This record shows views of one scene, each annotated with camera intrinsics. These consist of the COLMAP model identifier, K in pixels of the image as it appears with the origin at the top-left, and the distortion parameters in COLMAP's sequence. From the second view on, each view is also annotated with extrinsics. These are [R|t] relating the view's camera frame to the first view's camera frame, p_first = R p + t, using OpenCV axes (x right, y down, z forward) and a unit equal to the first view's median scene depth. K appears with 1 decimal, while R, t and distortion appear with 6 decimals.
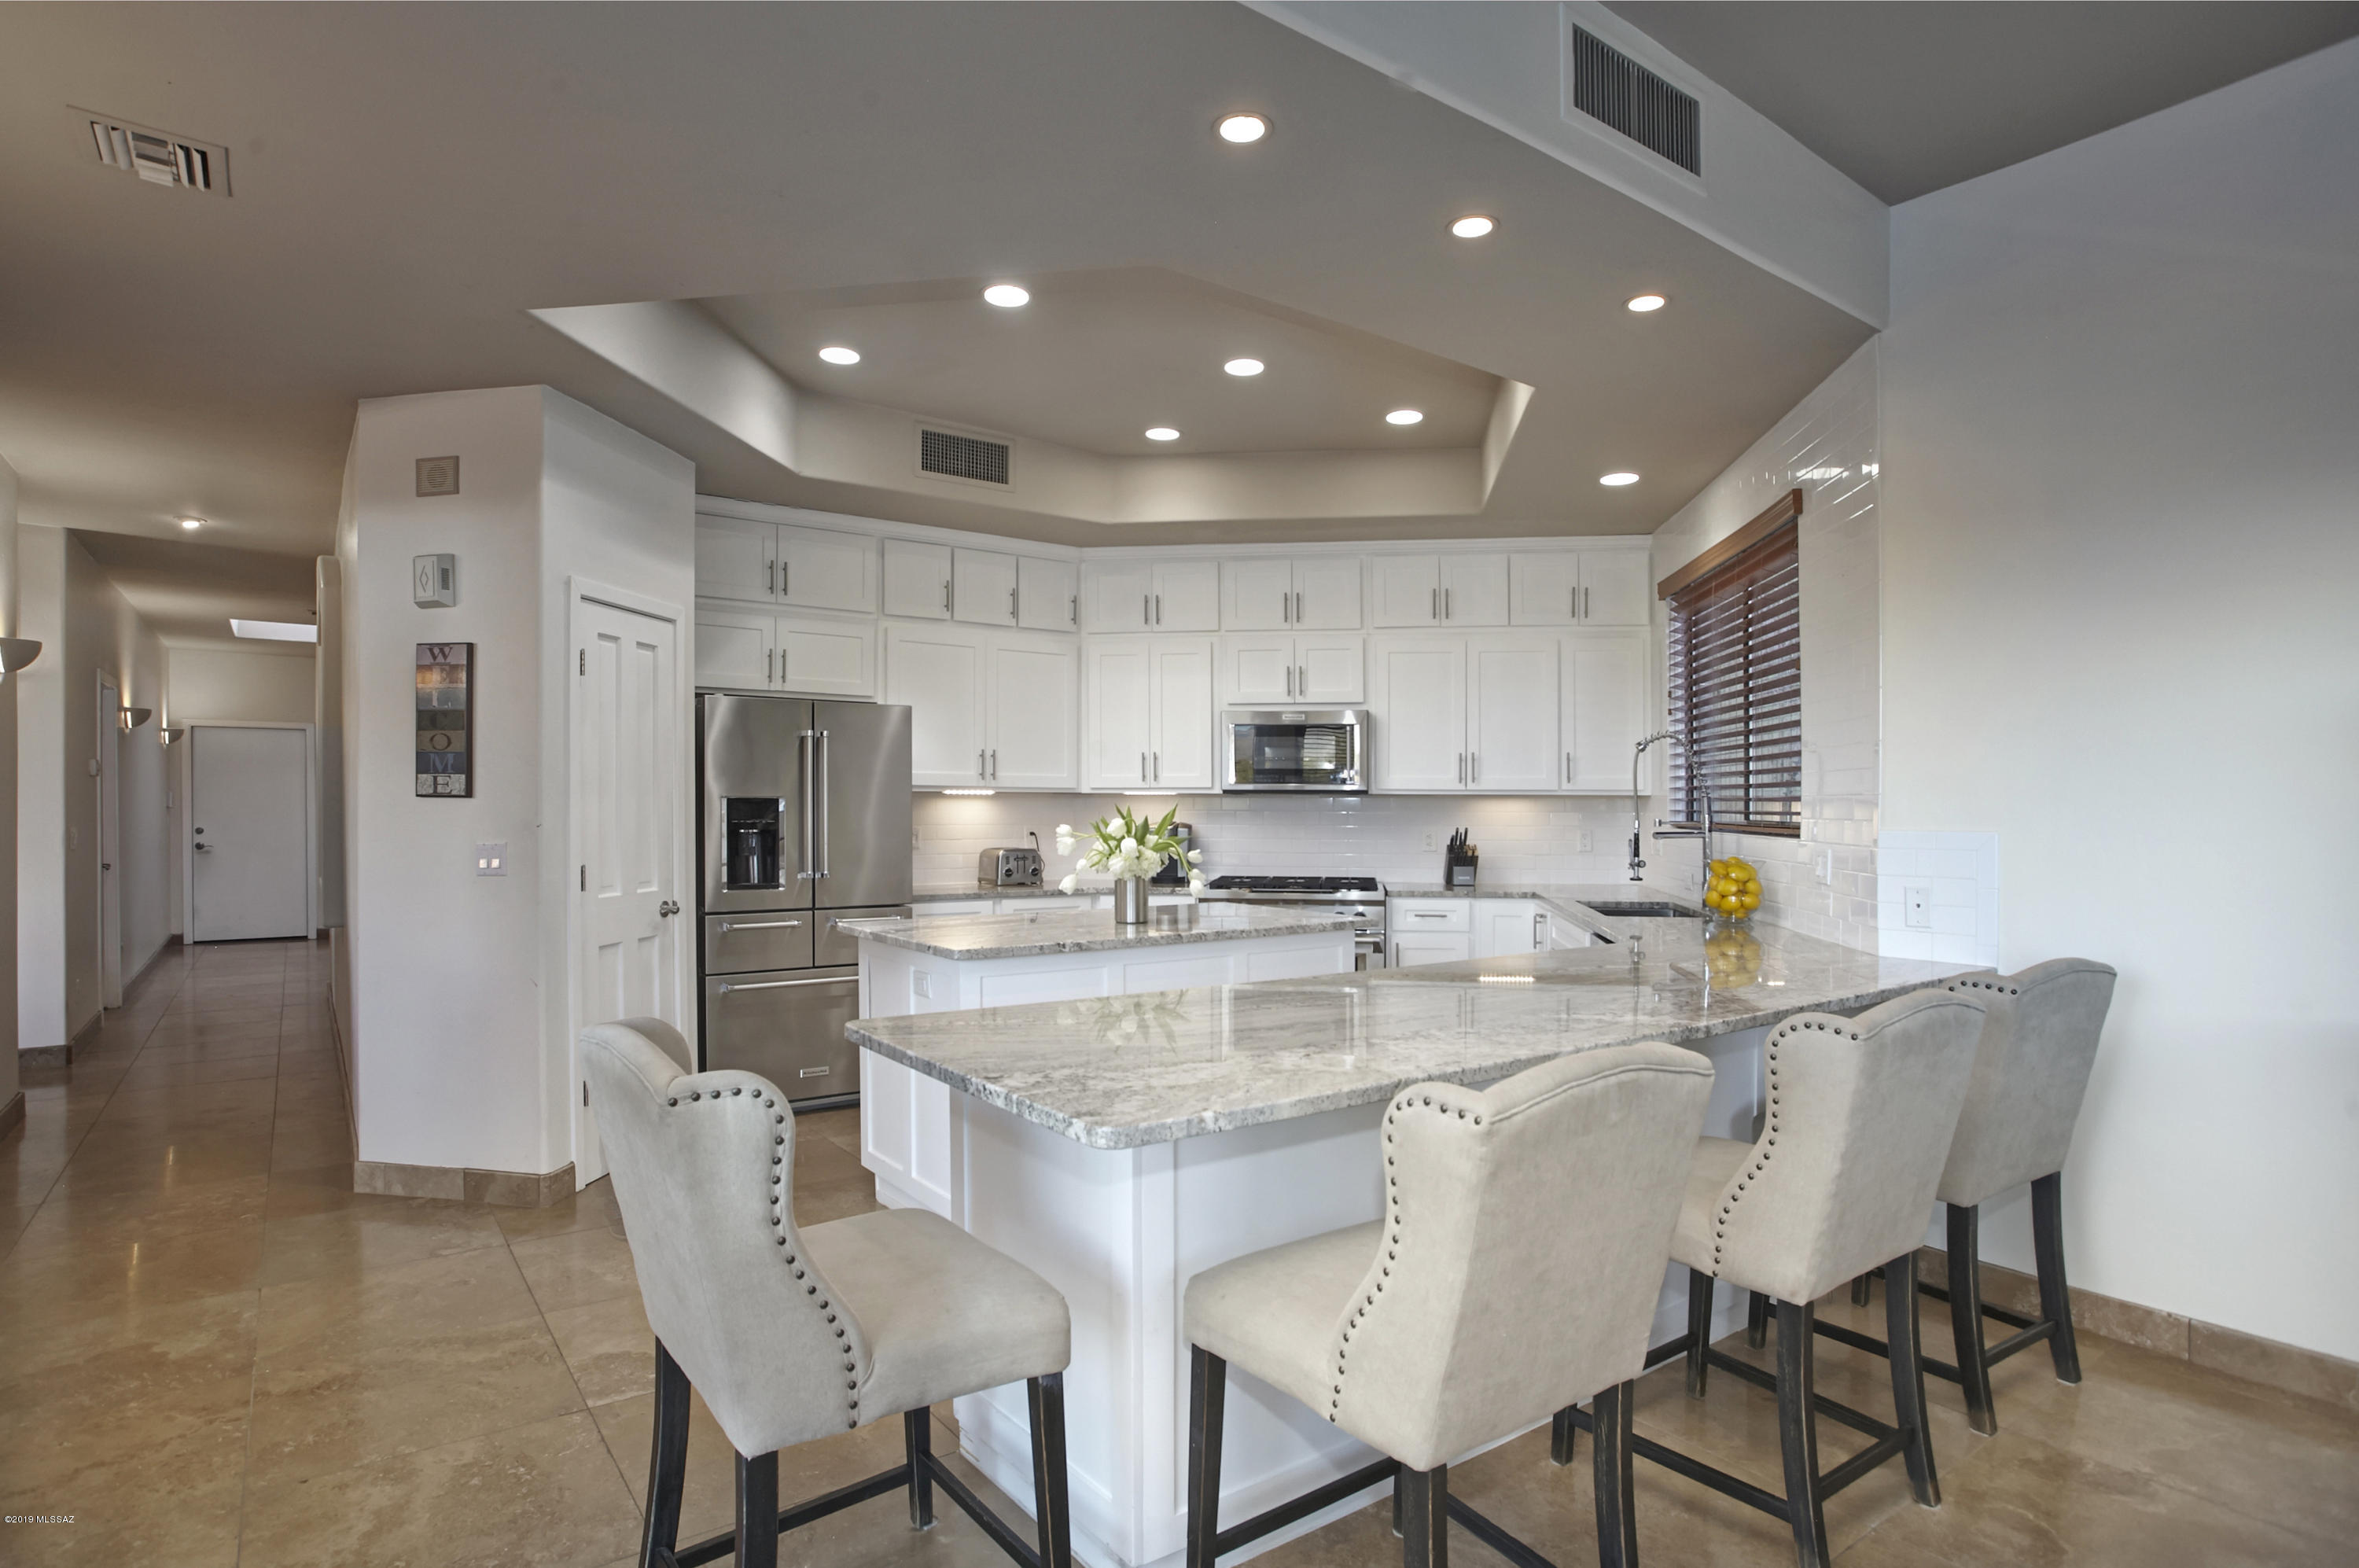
lens RADIAL K [[1234.7, 0, 1145.7], [0, 1234.7, 791.4], [0, 0, 1]] dist [-0.055936, 0.024133]
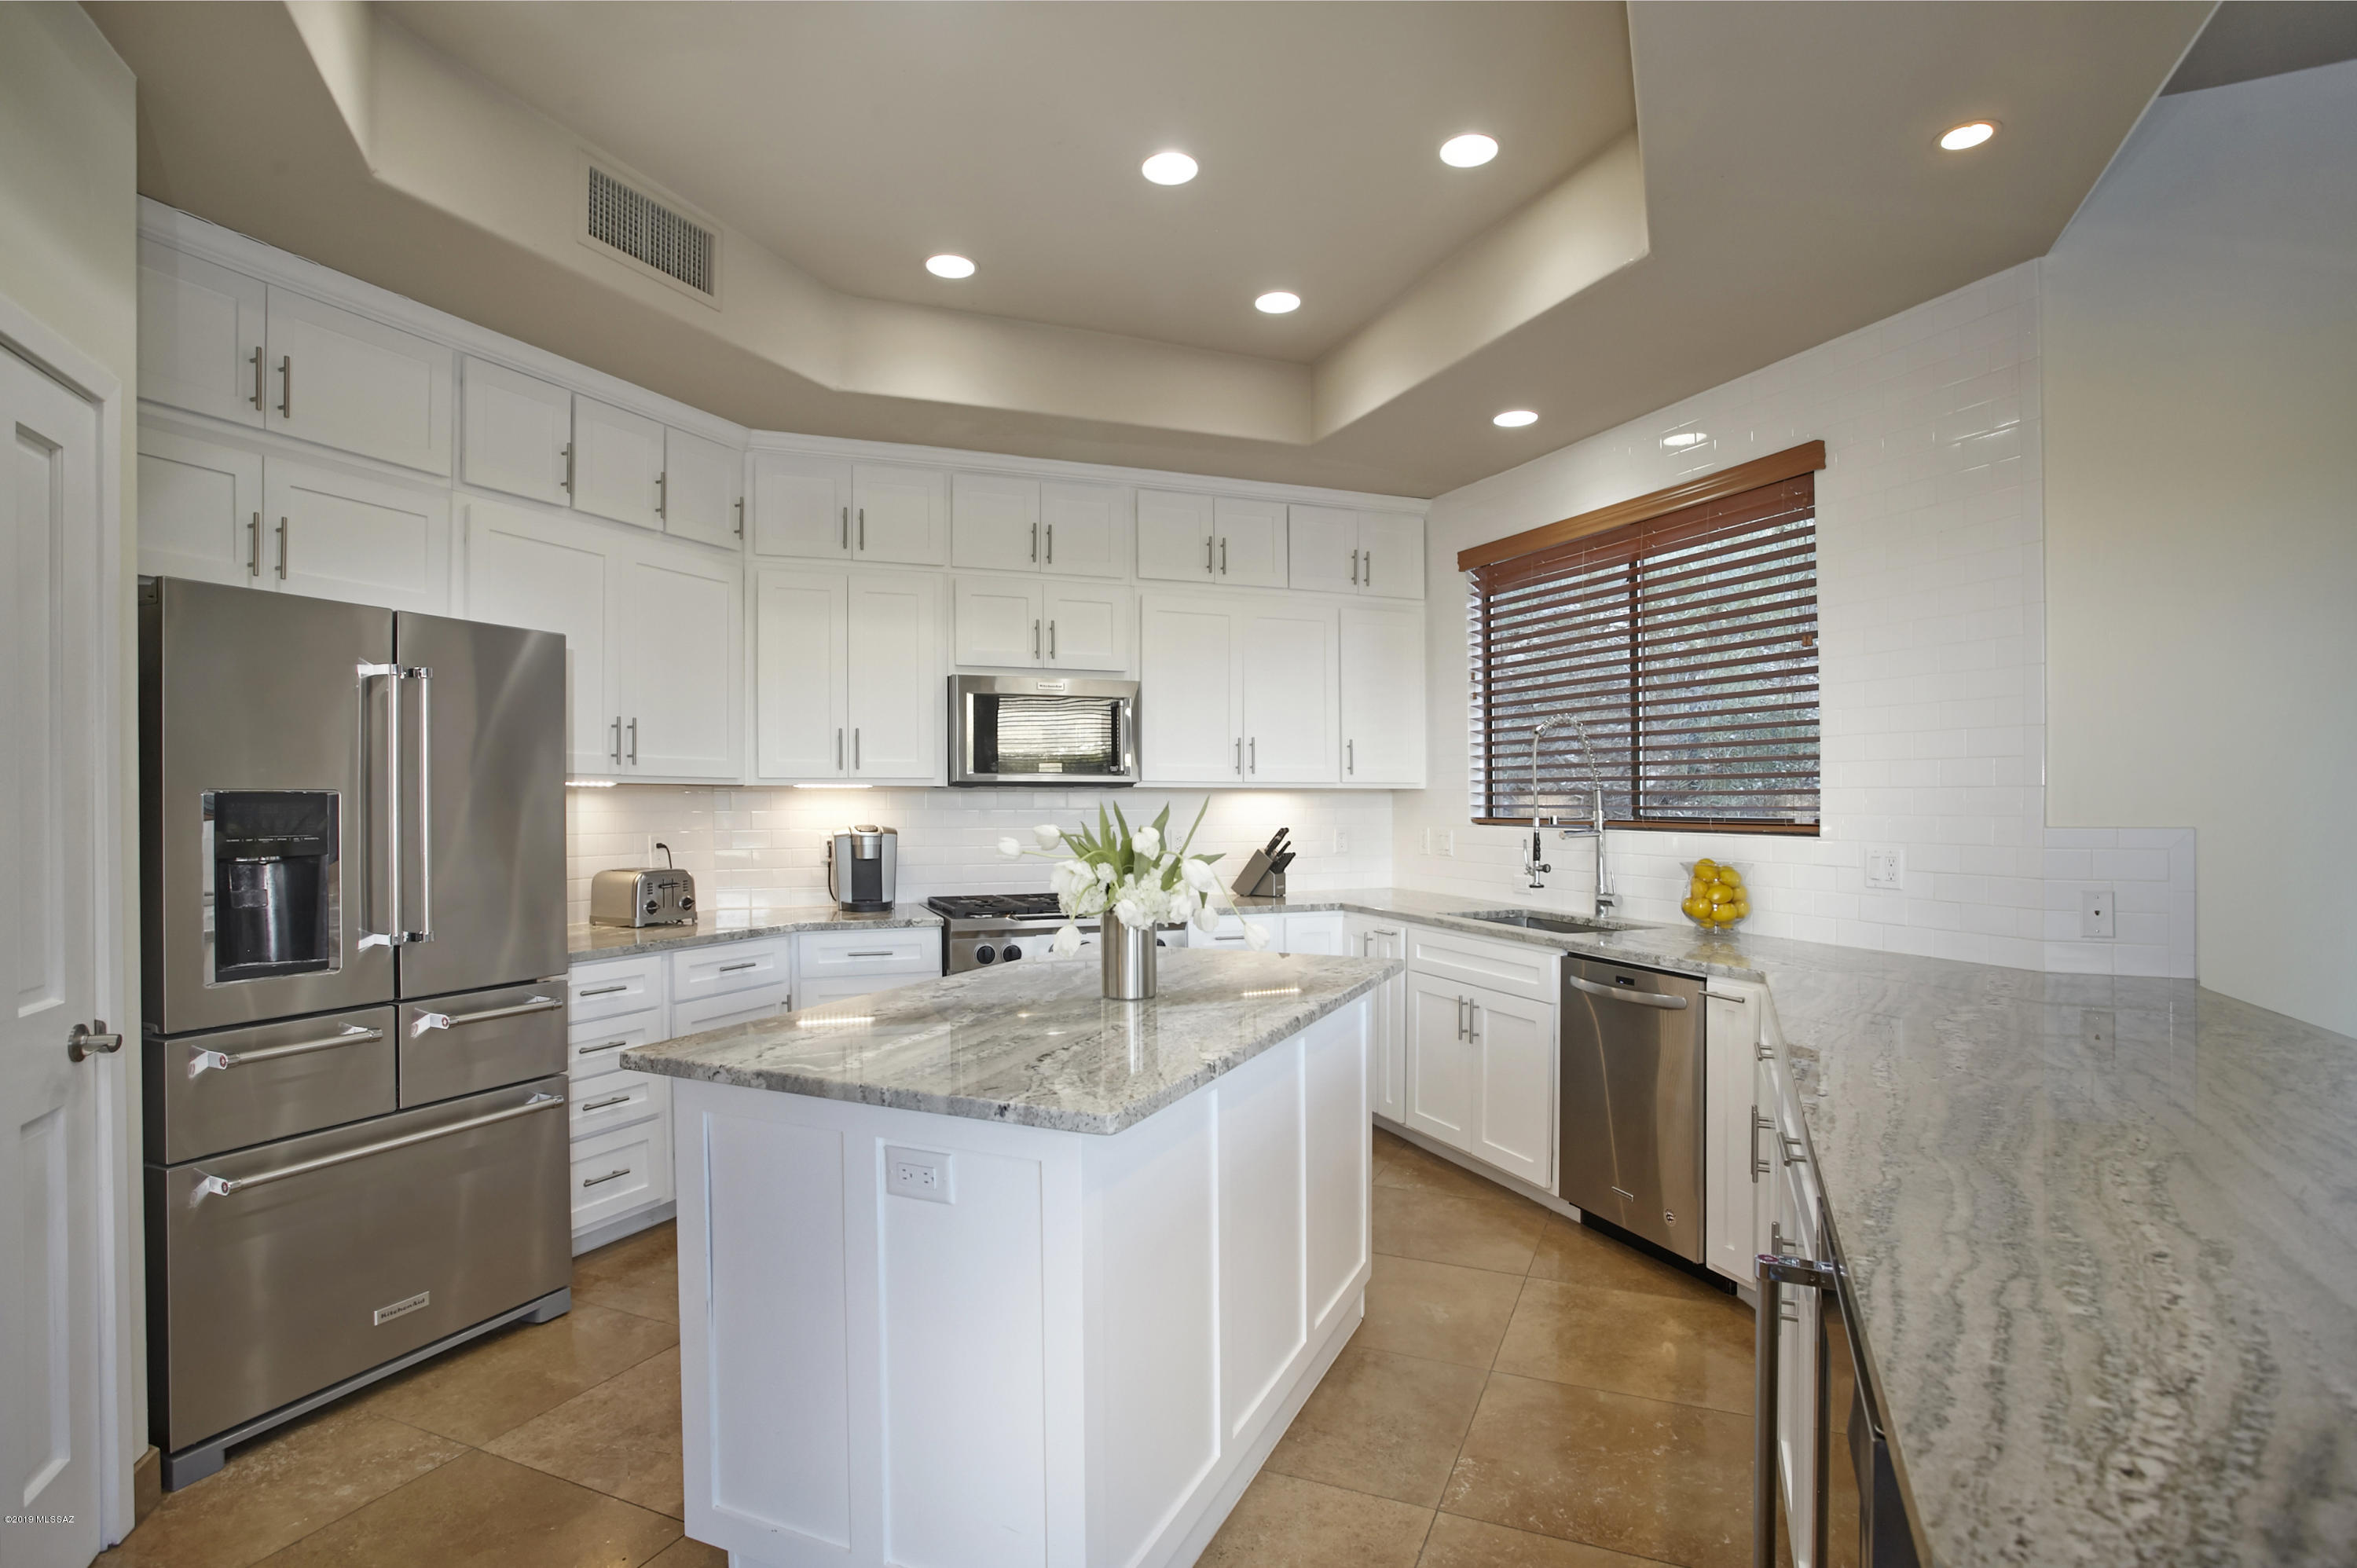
lens RADIAL K [[1223.2, 0, 1178.5], [0, 1223.2, 784.0], [0, 0, 1]] dist [-0.058805, 0.033431]
pose [[0.865045, 0.002102, 0.501690, -0.210729], [-0.001186, 0.999997, -0.002145, 0.002082], [-0.501693, 0.001261, 0.865045, 0.338561]]
